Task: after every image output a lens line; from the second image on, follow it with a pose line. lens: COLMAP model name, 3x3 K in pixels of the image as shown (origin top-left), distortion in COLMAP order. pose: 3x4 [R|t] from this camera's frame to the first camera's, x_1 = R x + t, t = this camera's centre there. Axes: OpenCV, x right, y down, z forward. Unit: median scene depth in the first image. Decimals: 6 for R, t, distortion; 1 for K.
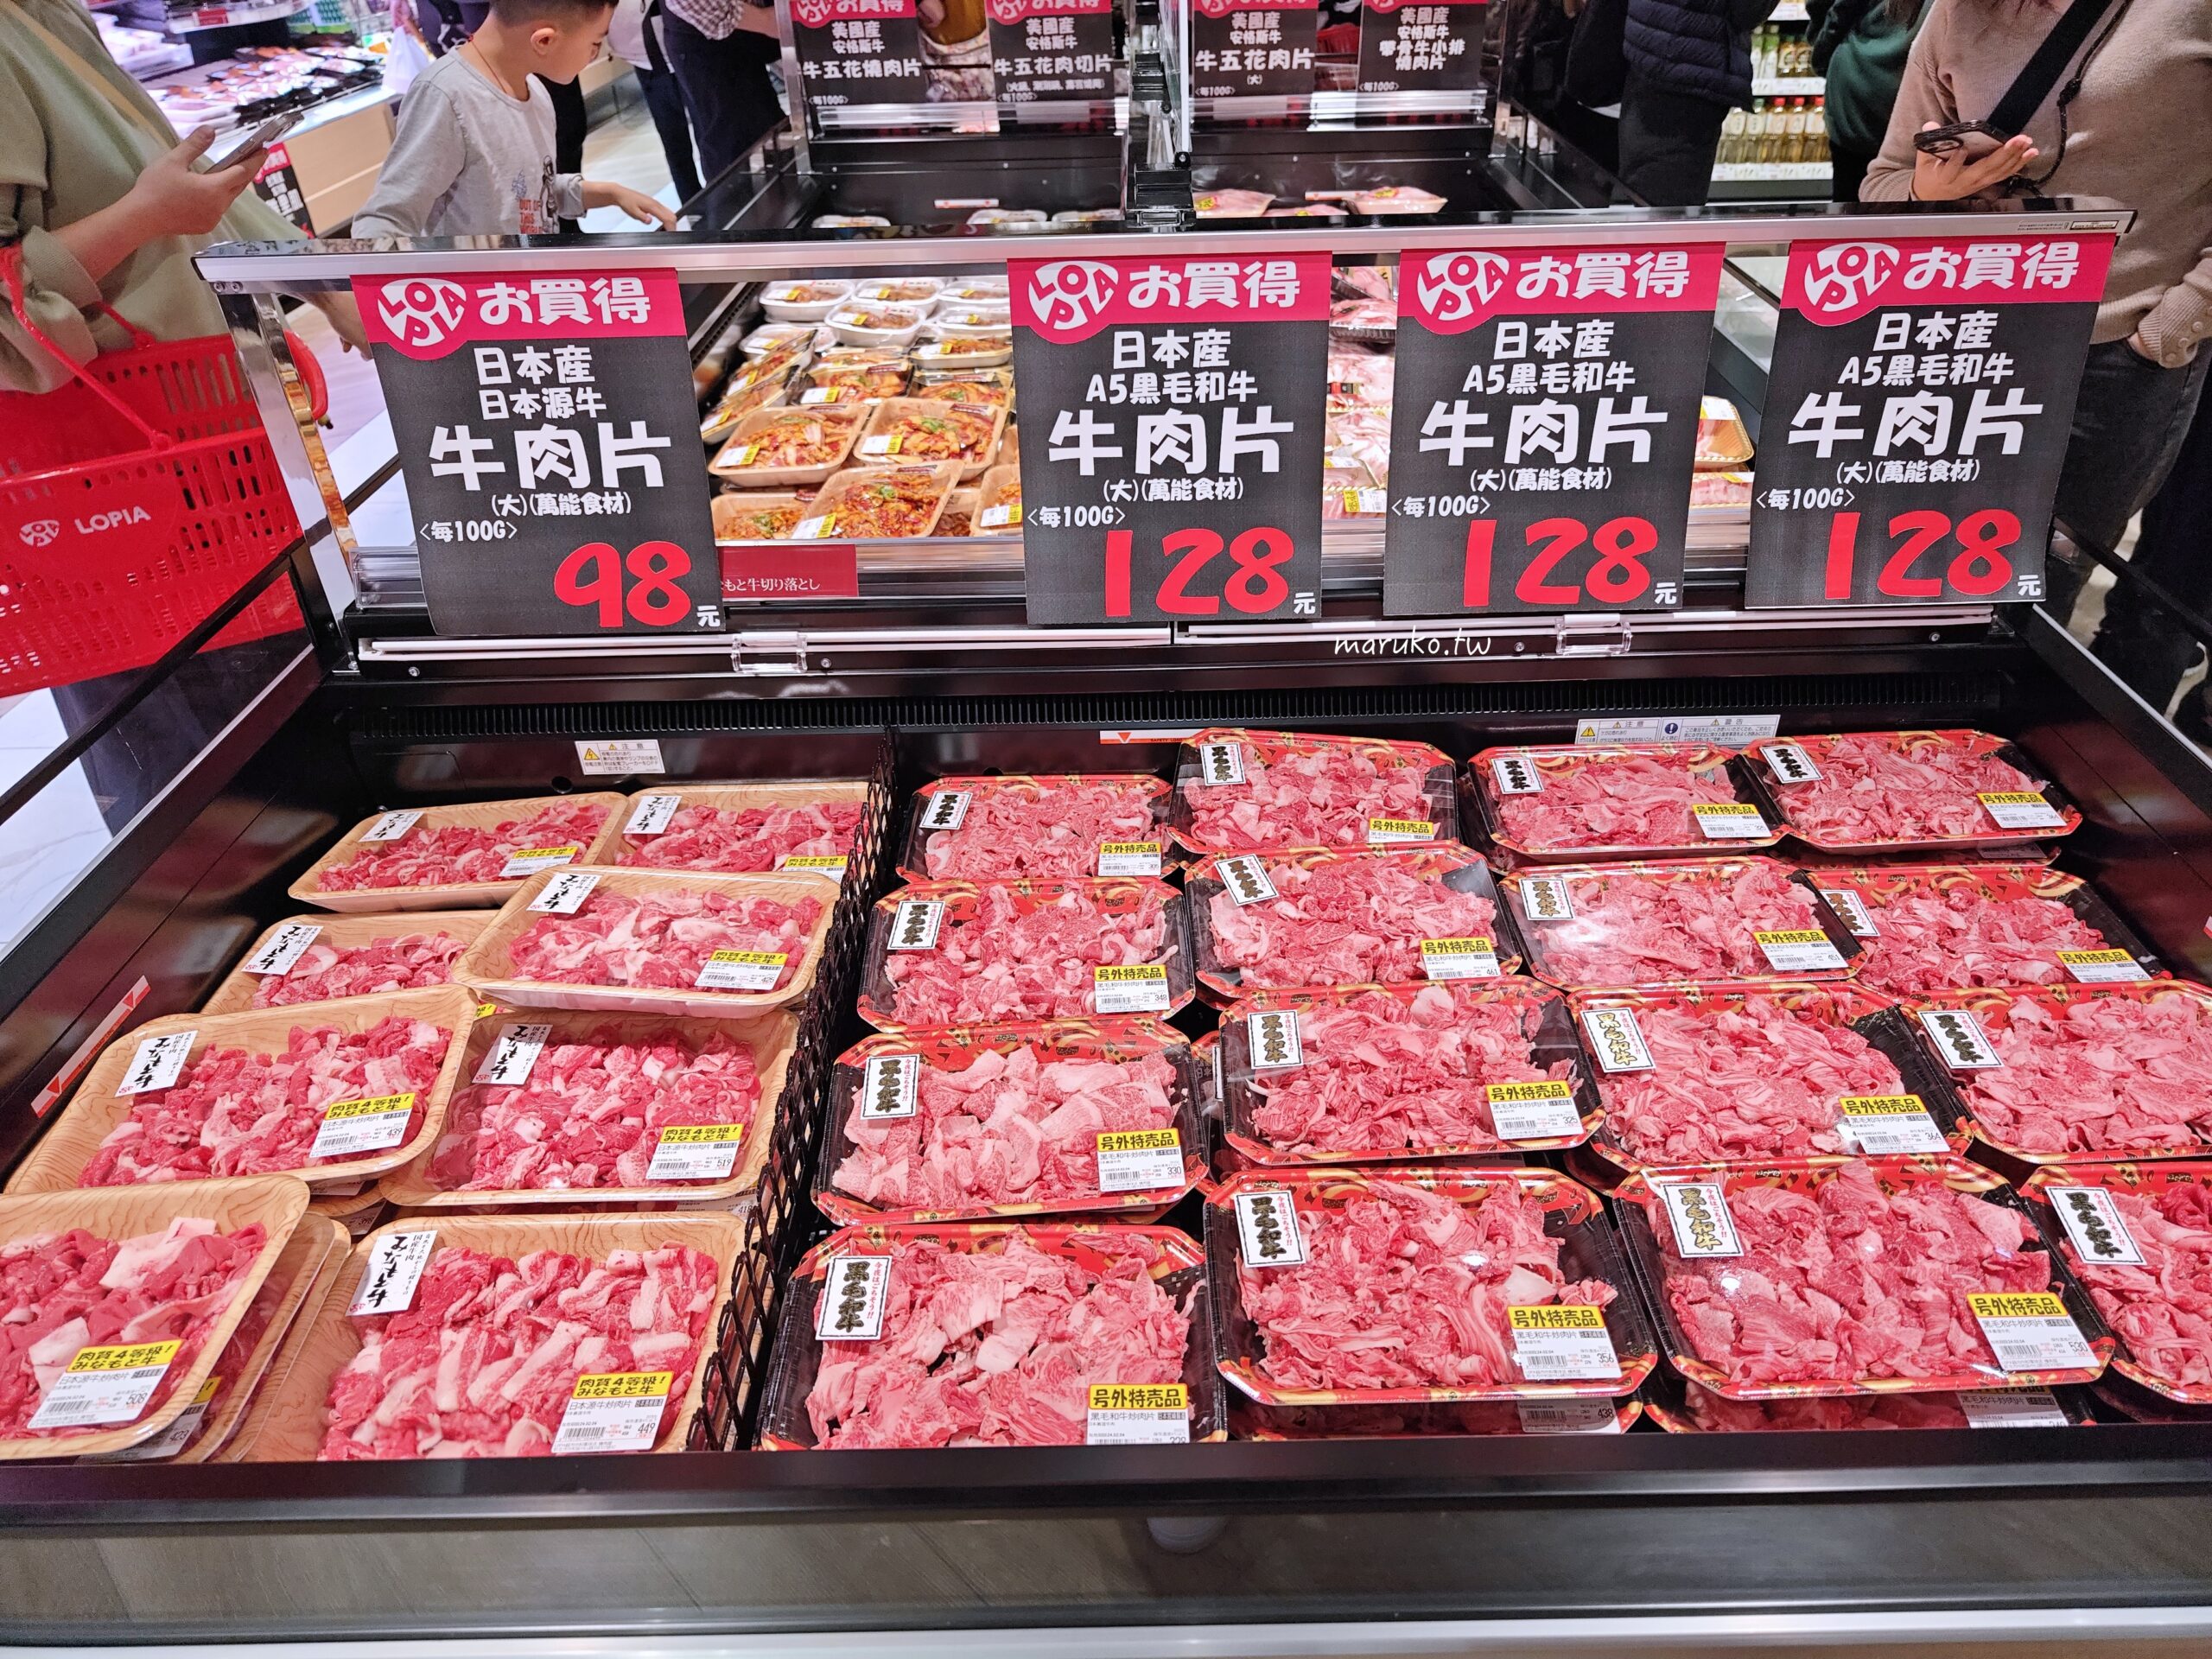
lens RADIAL K [[1476.1, 0, 1151.3], [0, 1476.1, 828.2], [0, 0, 1]] dist [0.008254, -0.022432]
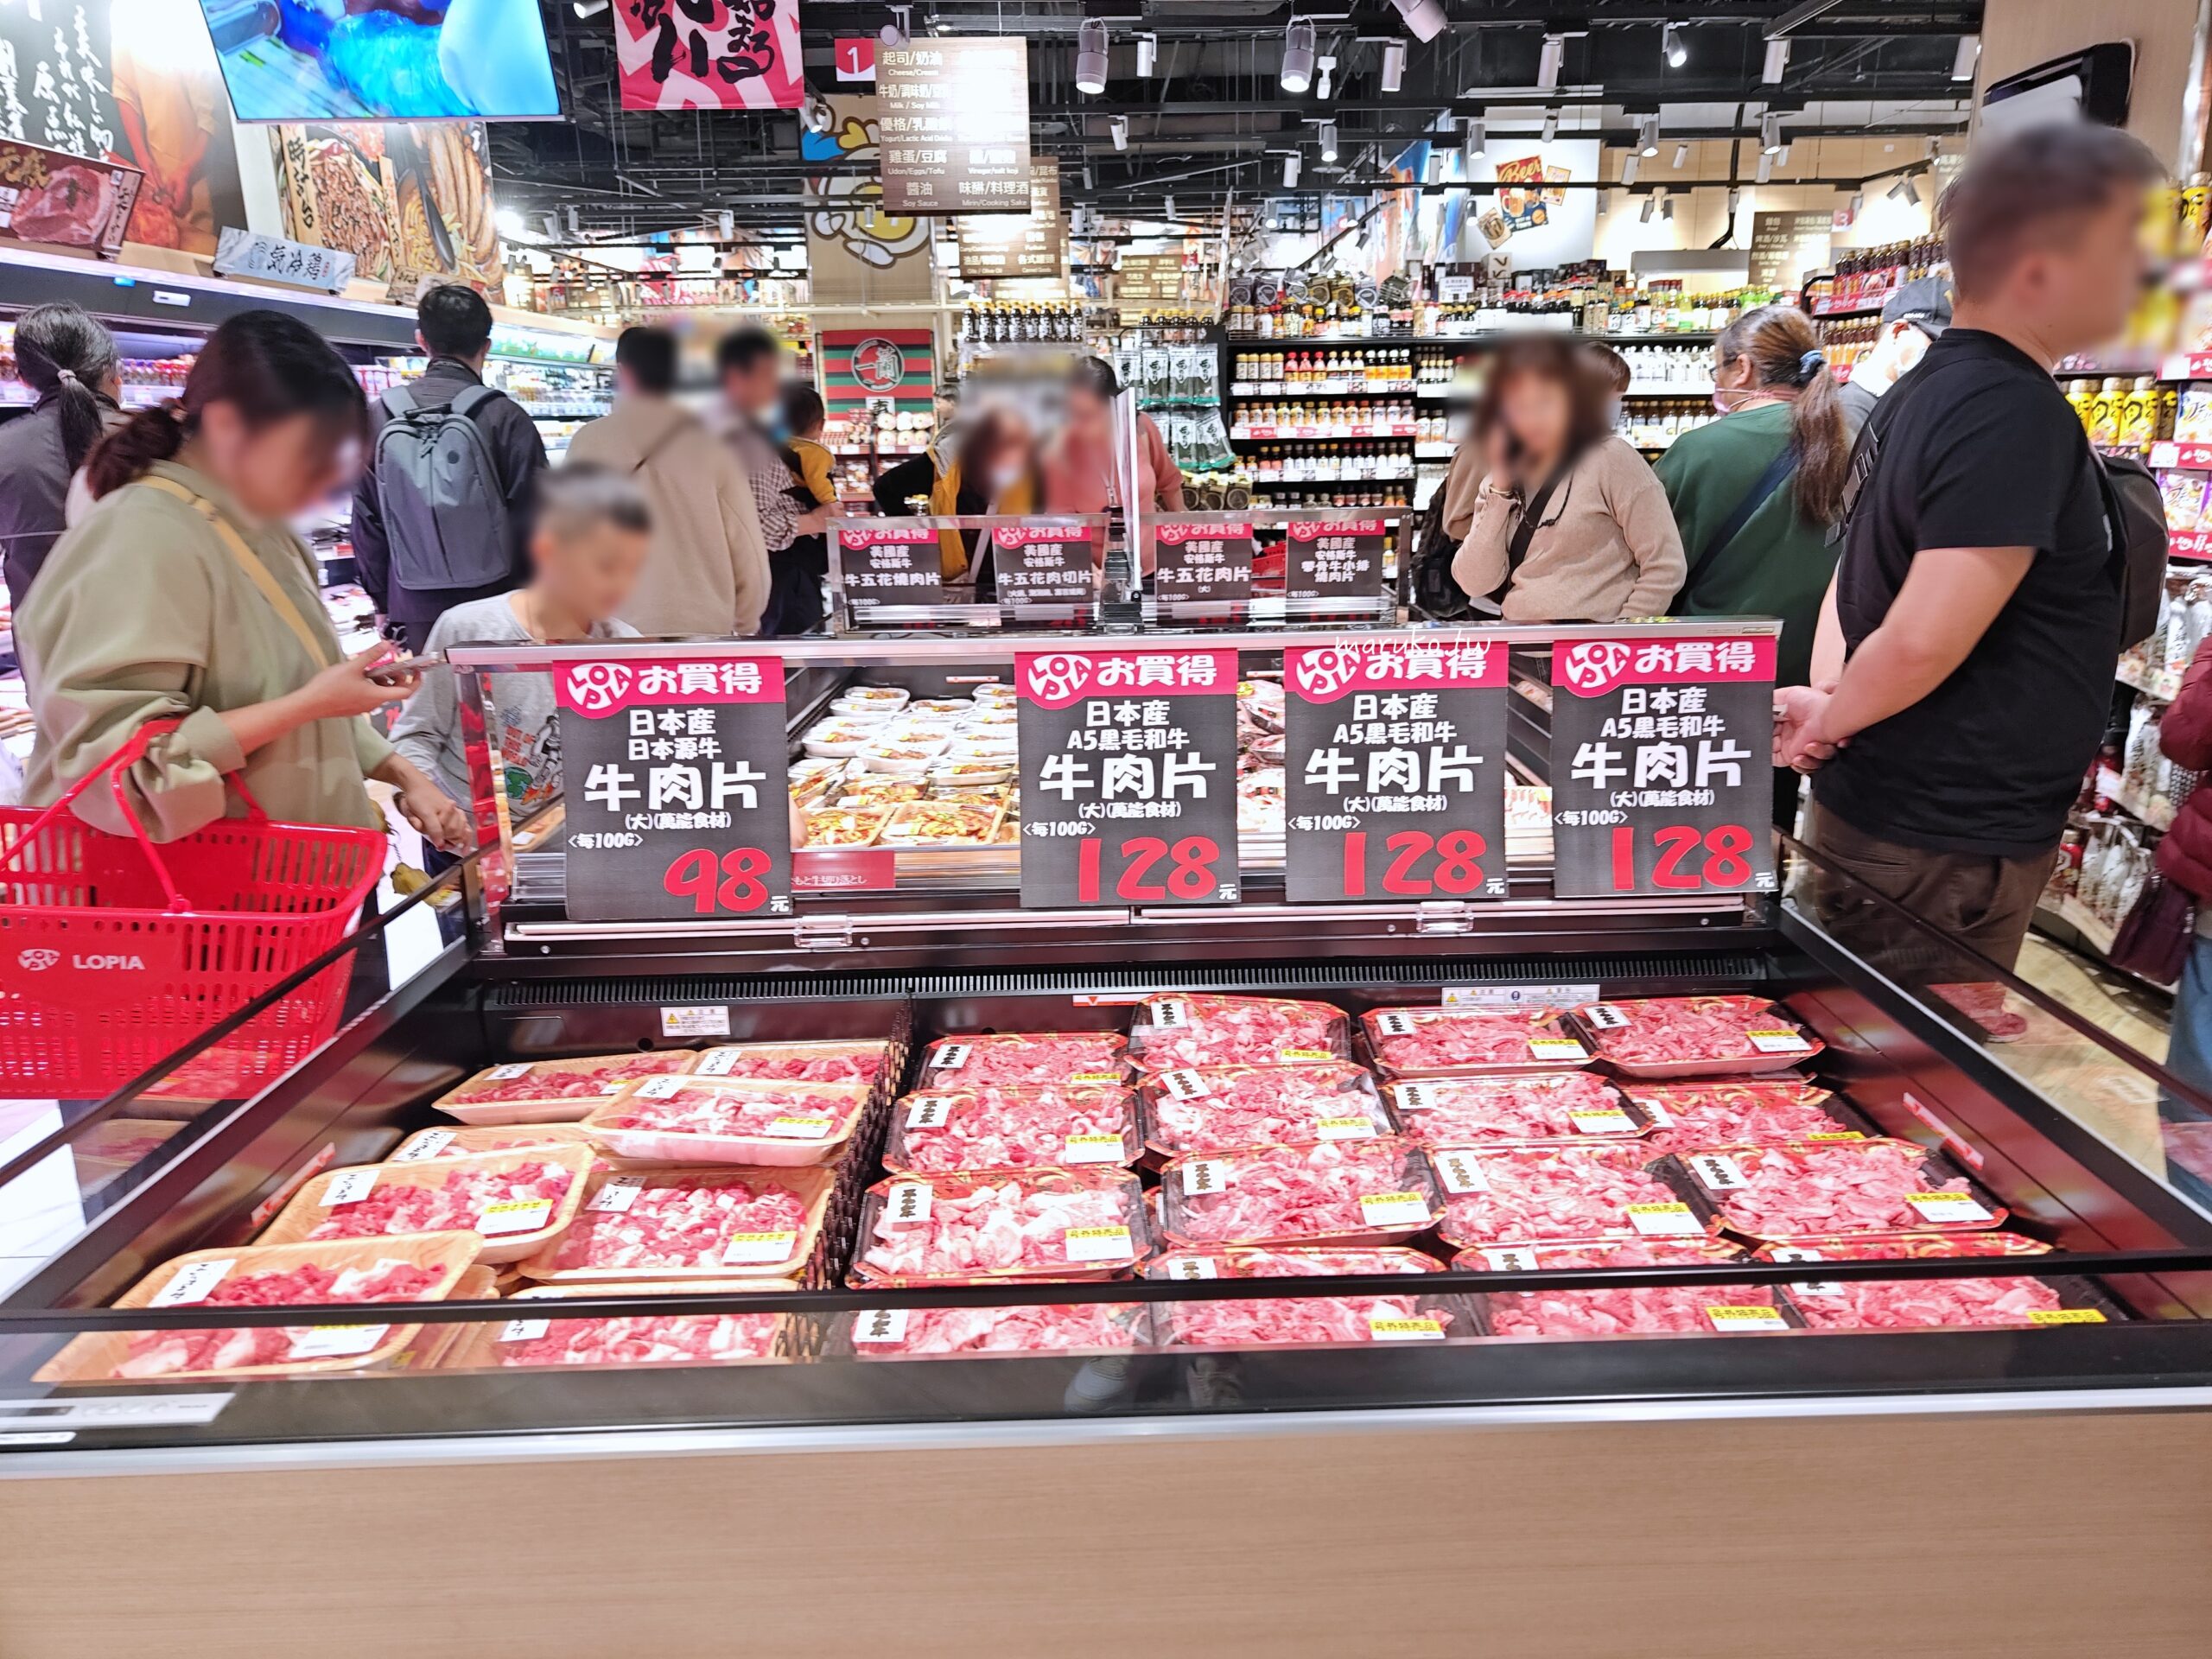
lens RADIAL K [[1487.5, 0, 1155.5], [0, 1487.5, 828.7], [0, 0, 1]] dist [0.055917, -0.171729]
pose [[0.999860, 0.000739, 0.016700, 0.016091], [0.004838, 0.943462, -0.331444, 0.248210], [-0.016001, 0.331478, 0.943327, -0.302900]]
